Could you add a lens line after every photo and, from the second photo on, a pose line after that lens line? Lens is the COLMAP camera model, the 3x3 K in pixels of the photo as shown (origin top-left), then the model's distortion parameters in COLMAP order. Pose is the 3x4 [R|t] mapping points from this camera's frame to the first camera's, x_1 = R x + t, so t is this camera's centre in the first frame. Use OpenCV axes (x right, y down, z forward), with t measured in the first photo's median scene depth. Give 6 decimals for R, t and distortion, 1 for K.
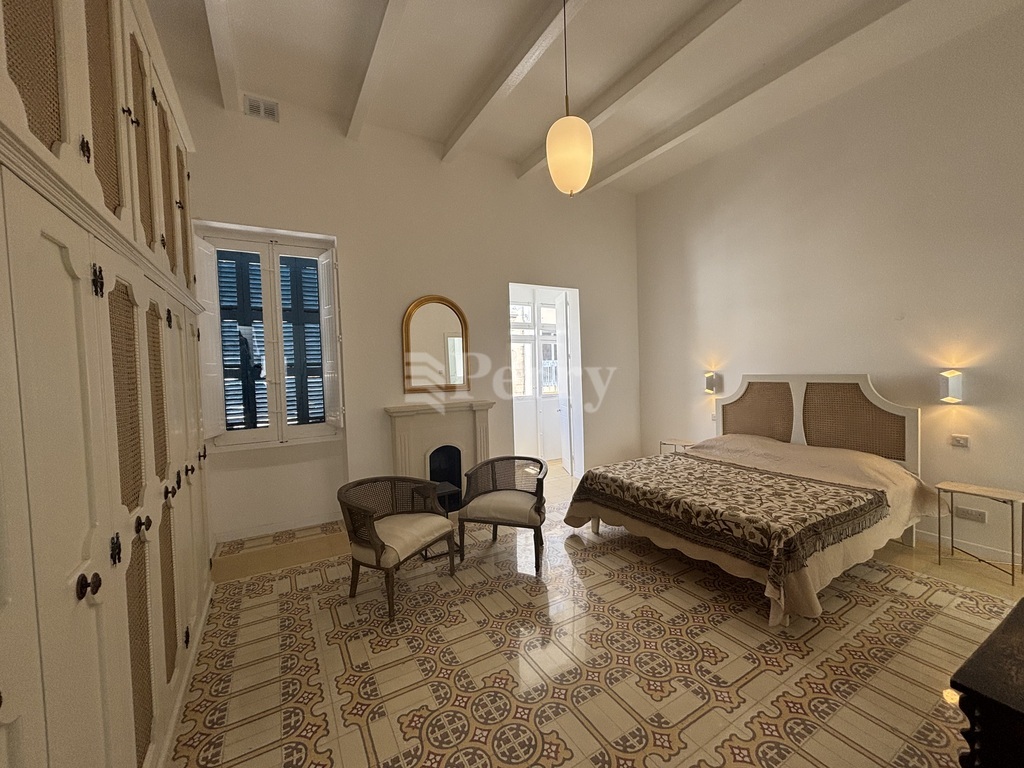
lens RADIAL K [[413.0, 0, 512.0], [0, 413.0, 381.3], [0, 0, 1]] dist [-0.002721, 0.000146]
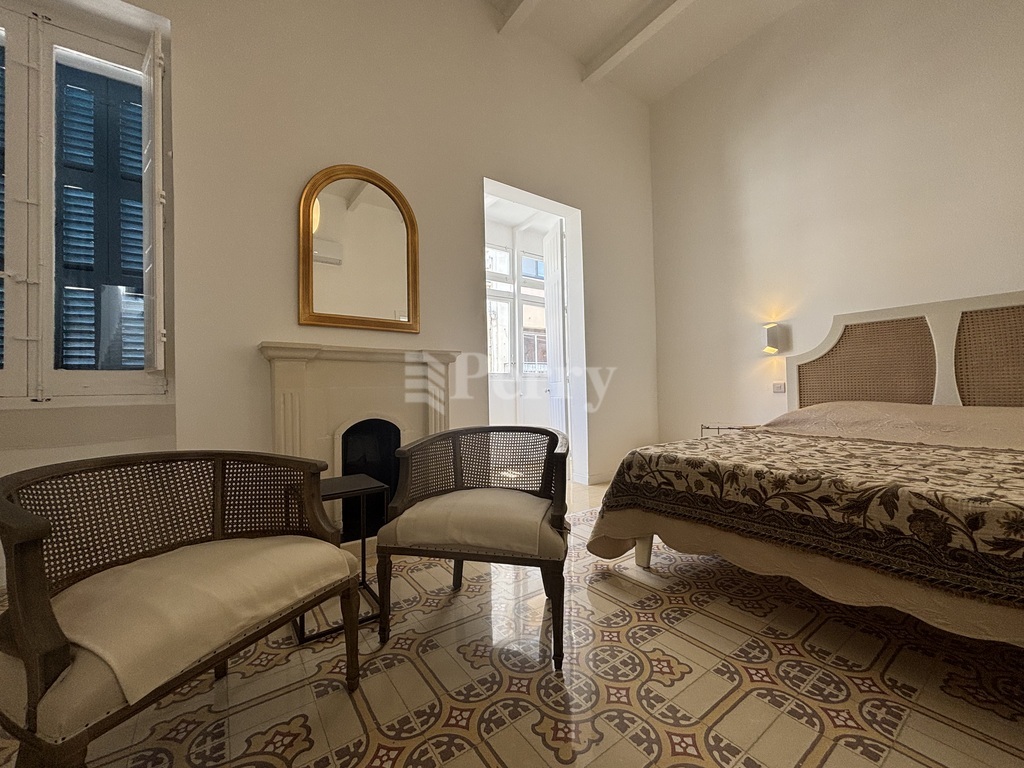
lens RADIAL K [[413.0, 0, 514.0], [0, 413.0, 384.6], [0, 0, 1]] dist [-0.002721, 0.000146]
pose [[0.995316, 0.011832, 0.095950, -0.025009], [-0.007389, 0.998889, -0.046533, 0.164387], [-0.096394, 0.045606, 0.994298, 0.497837]]
